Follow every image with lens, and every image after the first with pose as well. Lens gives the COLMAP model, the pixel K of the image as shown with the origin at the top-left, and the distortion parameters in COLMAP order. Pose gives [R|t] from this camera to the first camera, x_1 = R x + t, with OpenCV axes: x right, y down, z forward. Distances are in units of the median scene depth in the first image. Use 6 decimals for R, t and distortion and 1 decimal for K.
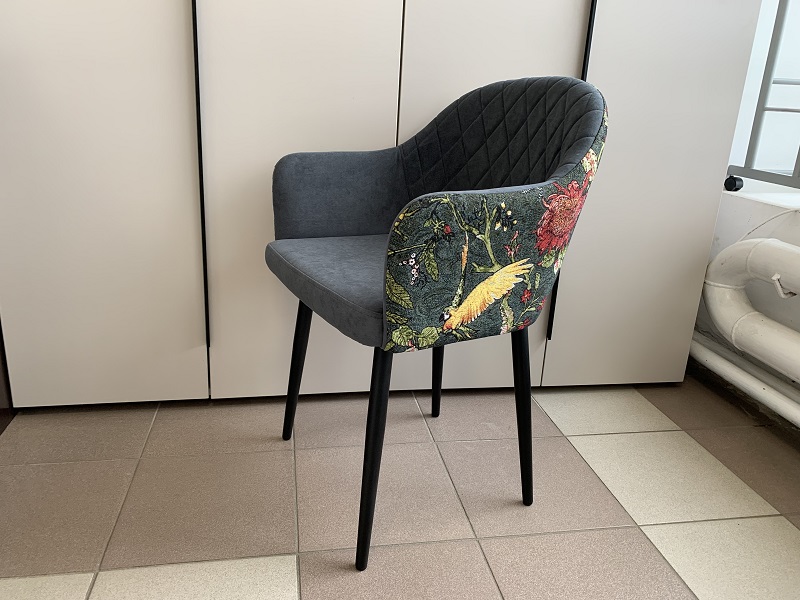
lens RADIAL K [[649.7, 0, 398.4], [0, 649.7, 304.4], [0, 0, 1]] dist [0.014597, -0.015838]
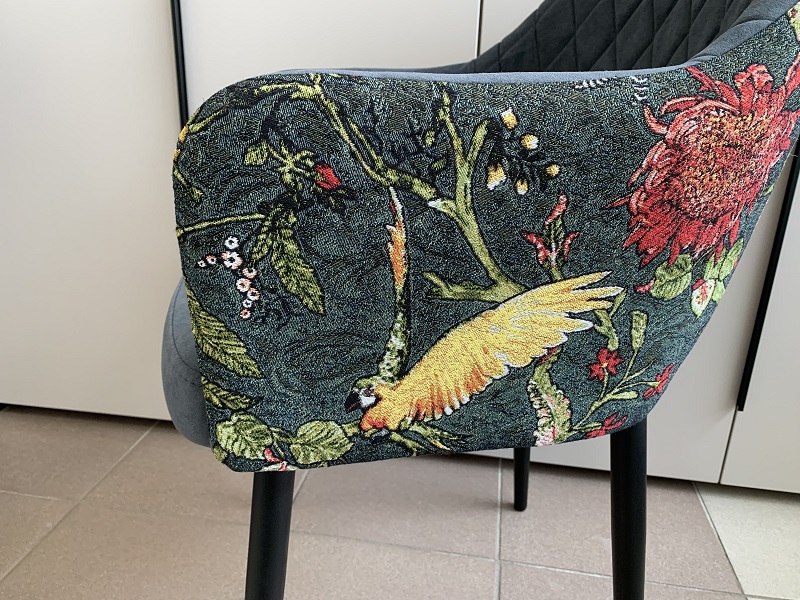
lens RADIAL K [[649.7, 0, 400.1], [0, 649.7, 291.3], [0, 0, 1]] dist [0.014597, -0.015838]
pose [[0.942912, 0.088790, -0.320987, 0.218610], [-0.088658, 0.995948, 0.015058, -0.057126], [0.321023, 0.014259, 0.946964, 0.625296]]
